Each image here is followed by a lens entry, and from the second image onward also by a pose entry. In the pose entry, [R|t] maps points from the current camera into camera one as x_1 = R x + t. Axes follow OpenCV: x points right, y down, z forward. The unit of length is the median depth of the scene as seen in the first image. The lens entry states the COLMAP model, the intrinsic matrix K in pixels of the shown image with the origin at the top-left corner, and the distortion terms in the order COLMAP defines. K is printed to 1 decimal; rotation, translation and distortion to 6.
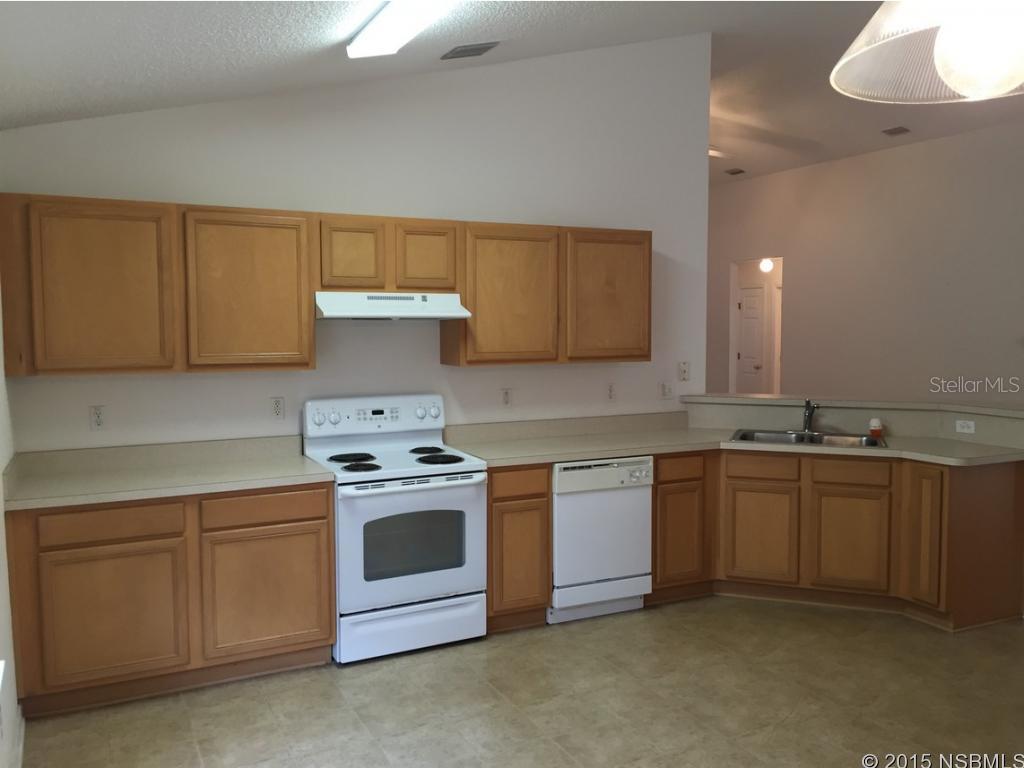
lens RADIAL K [[883.0, 0, 491.4], [0, 883.0, 354.8], [0, 0, 1]] dist [0.056066, 0.006503]
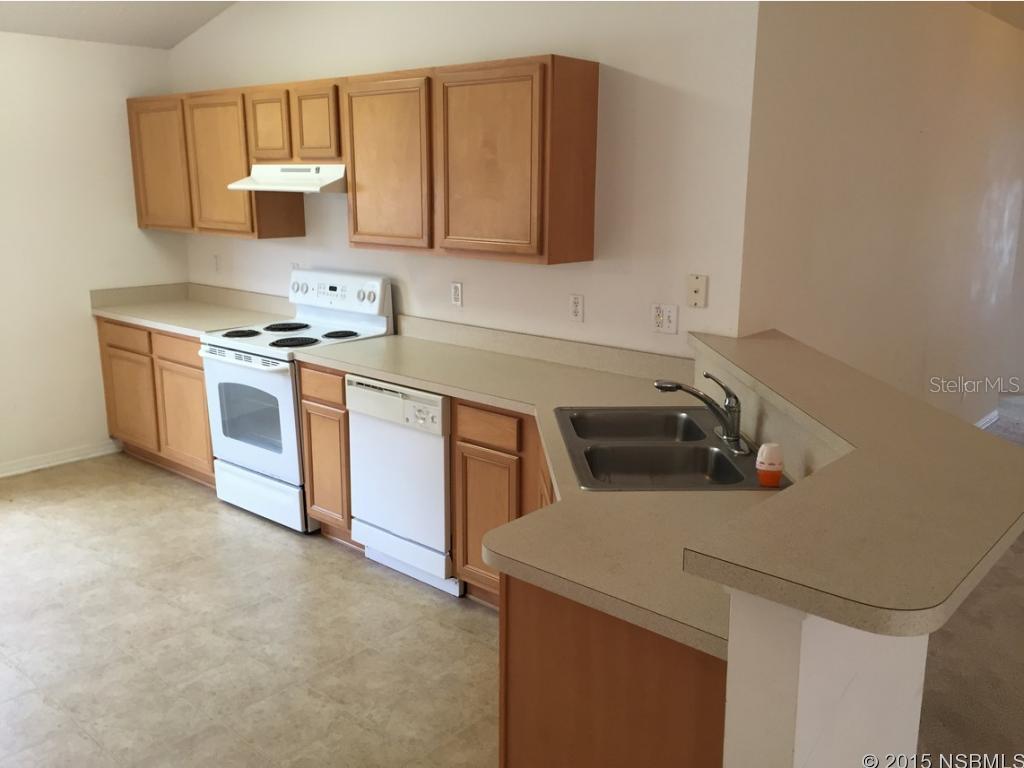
lens RADIAL K [[883.0, 0, 491.4], [0, 883.0, 354.8], [0, 0, 1]] dist [0.056066, 0.006503]
pose [[0.367677, 0.183289, -0.911712, 0.895031], [-0.037519, 0.982510, 0.182391, -0.051368], [0.929196, -0.032854, 0.368123, 0.843554]]
